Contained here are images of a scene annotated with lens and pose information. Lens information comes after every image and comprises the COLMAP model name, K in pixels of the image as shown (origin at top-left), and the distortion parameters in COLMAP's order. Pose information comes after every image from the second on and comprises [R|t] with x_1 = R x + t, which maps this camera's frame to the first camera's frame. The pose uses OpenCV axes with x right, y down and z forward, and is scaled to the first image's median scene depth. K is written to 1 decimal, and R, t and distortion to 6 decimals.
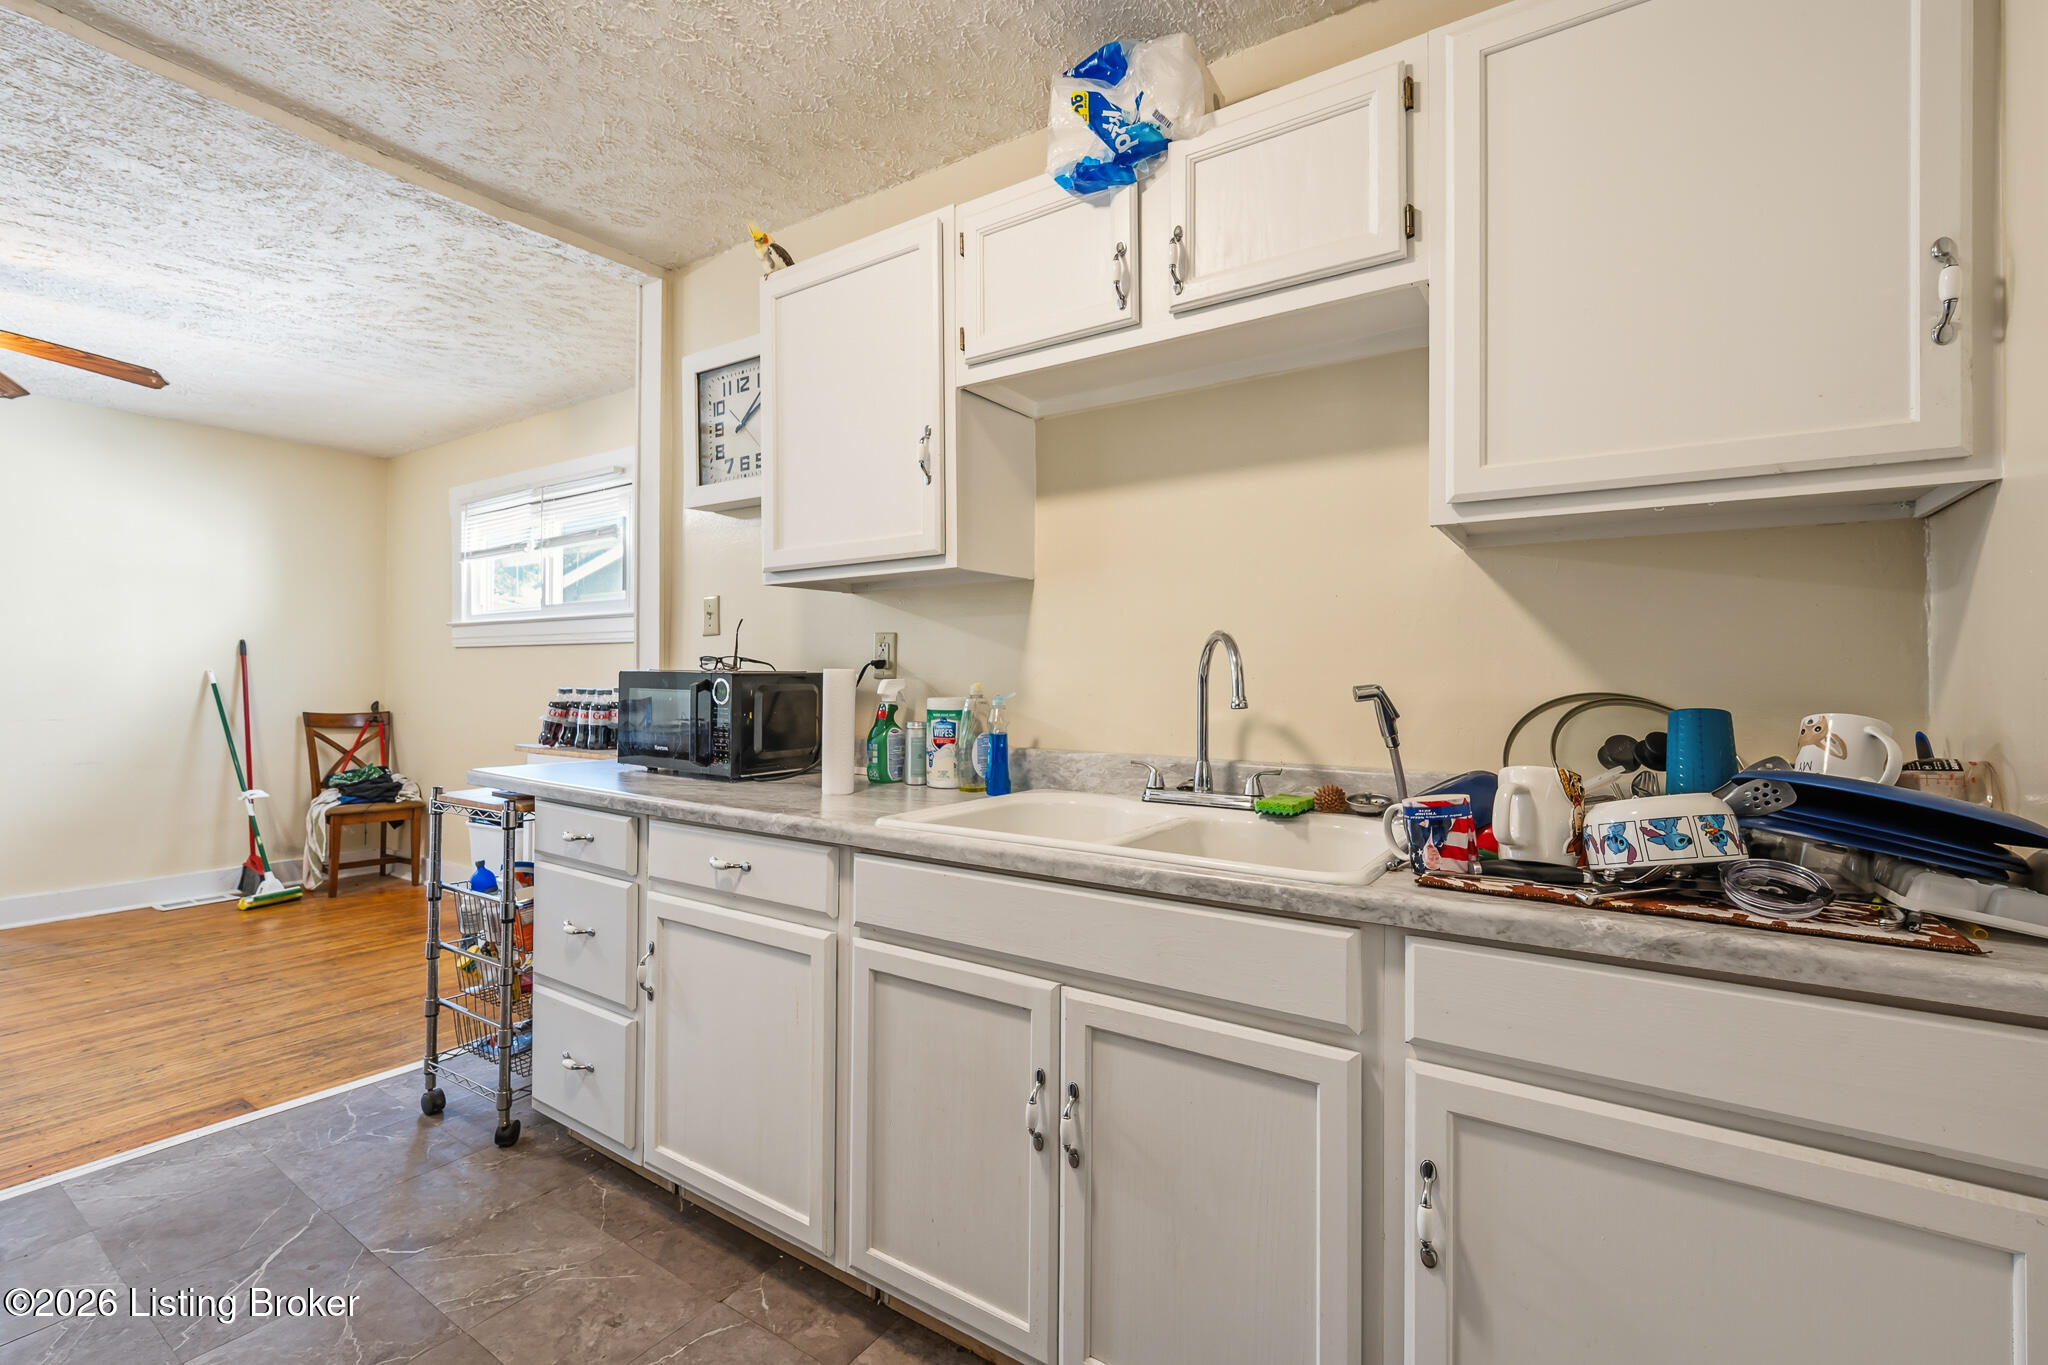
lens RADIAL K [[915.9, 0, 1016.5], [0, 915.9, 665.1], [0, 0, 1]] dist [0.009438, 0.000304]
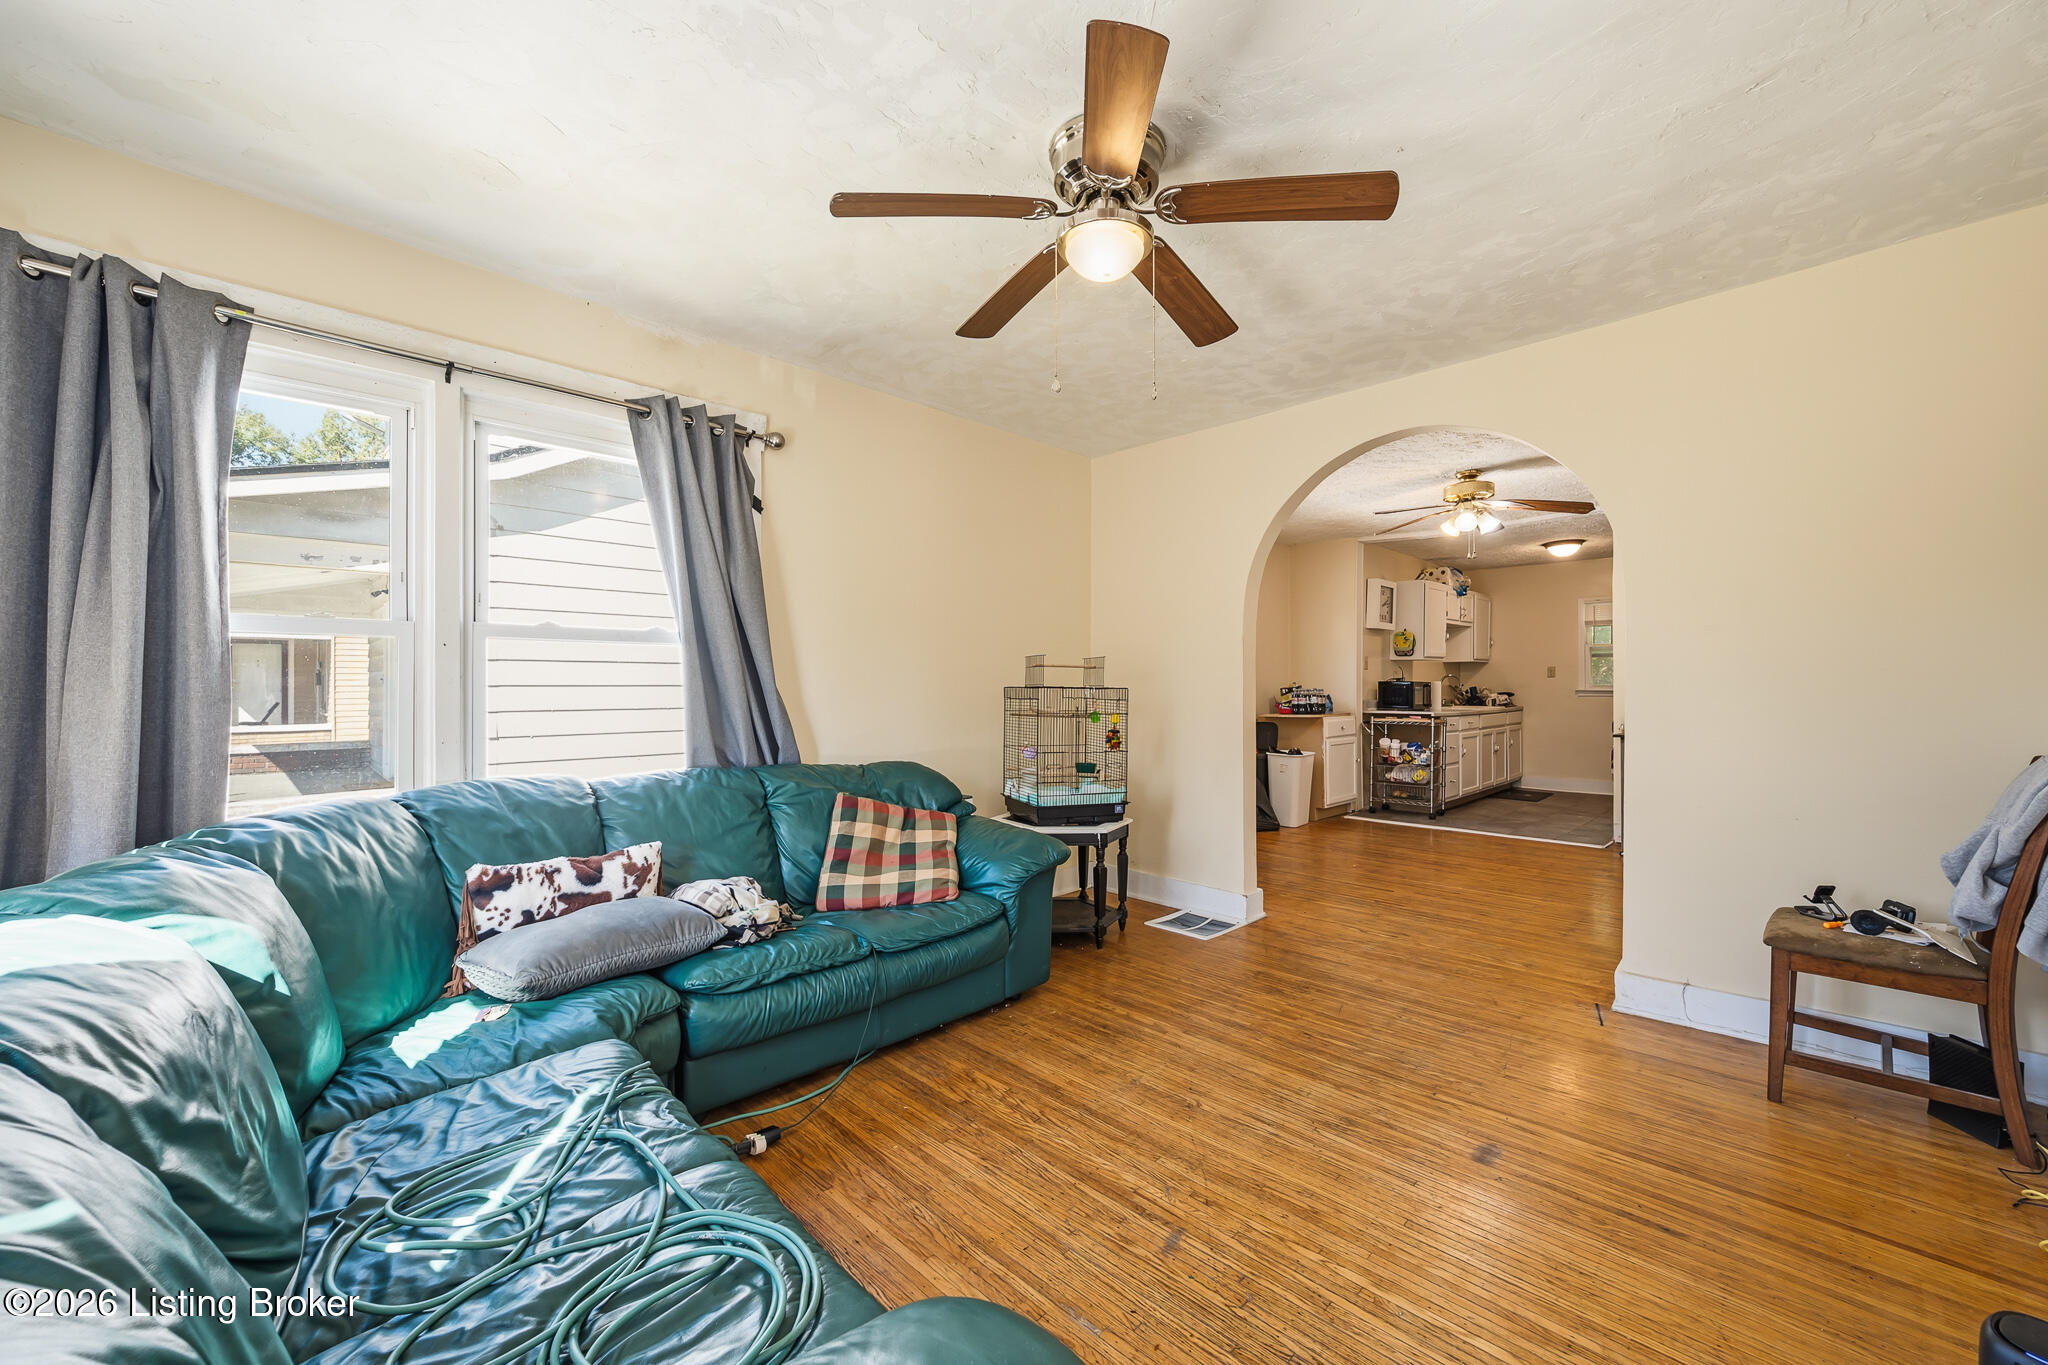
lens RADIAL K [[797.8, 0, 1024.0], [0, 797.8, 682.5], [0, 0, 1]] dist [0.001446, -0.000039]
pose [[0.181666, -0.003485, 0.983354, -3.032652], [-0.011887, 0.999913, 0.005740, 0.008878], [-0.983288, -0.012732, 0.181609, 1.591803]]
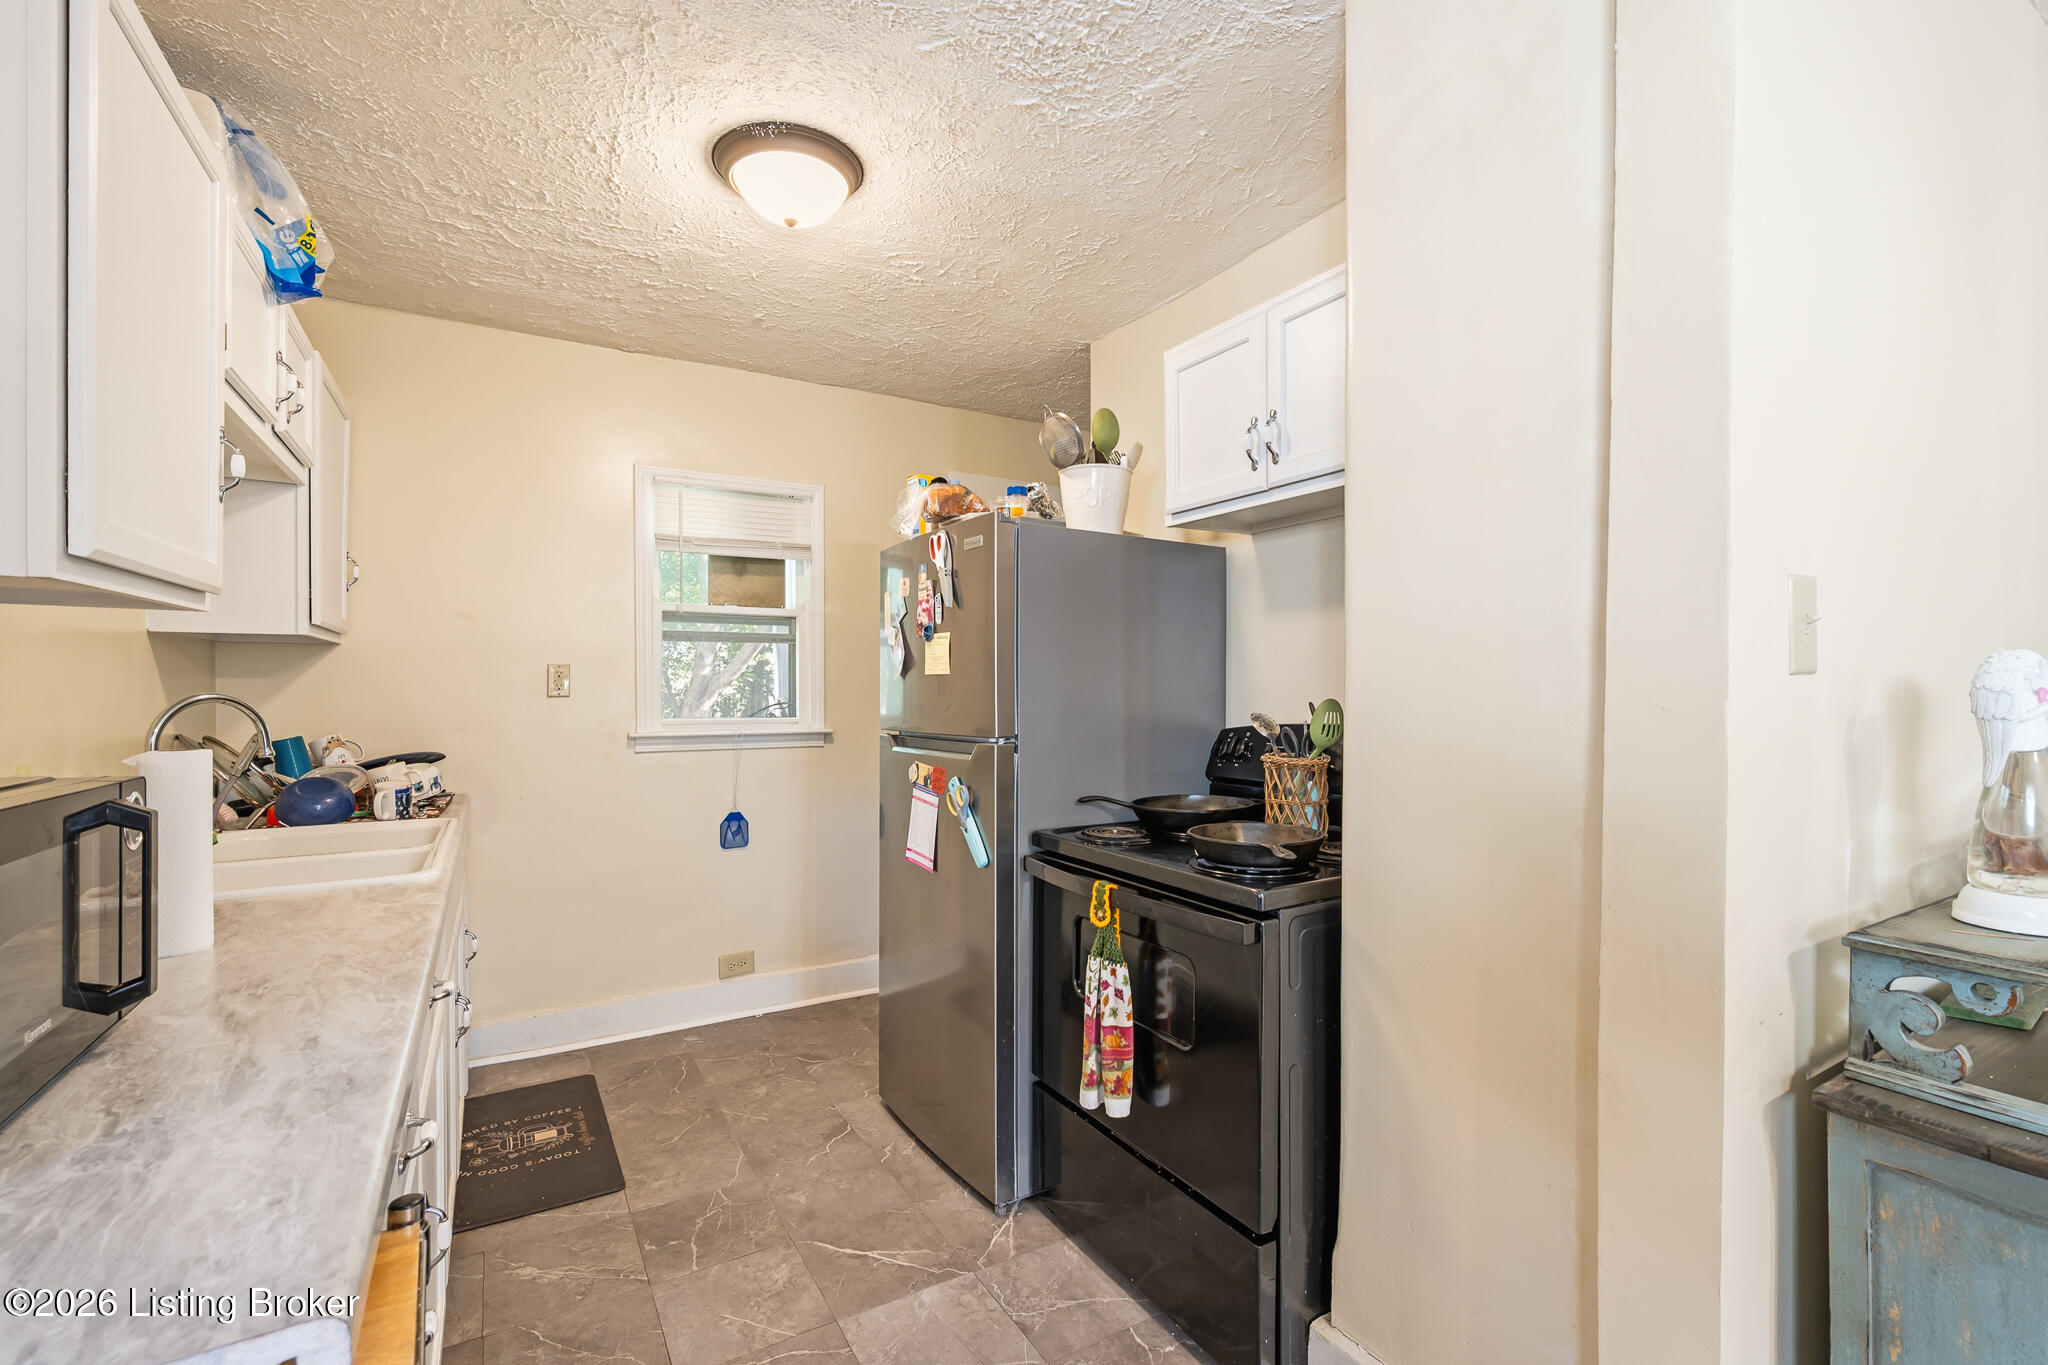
lens RADIAL K [[892.4, 0, 1024.9], [0, 892.4, 693.2], [0, 0, 1]] dist [0.002896, -0.000047]
pose [[-0.907895, -0.008753, 0.419106, -0.686977], [-0.010040, 0.999949, -0.000868, -0.027531], [-0.419078, -0.004996, -0.907937, 0.930290]]
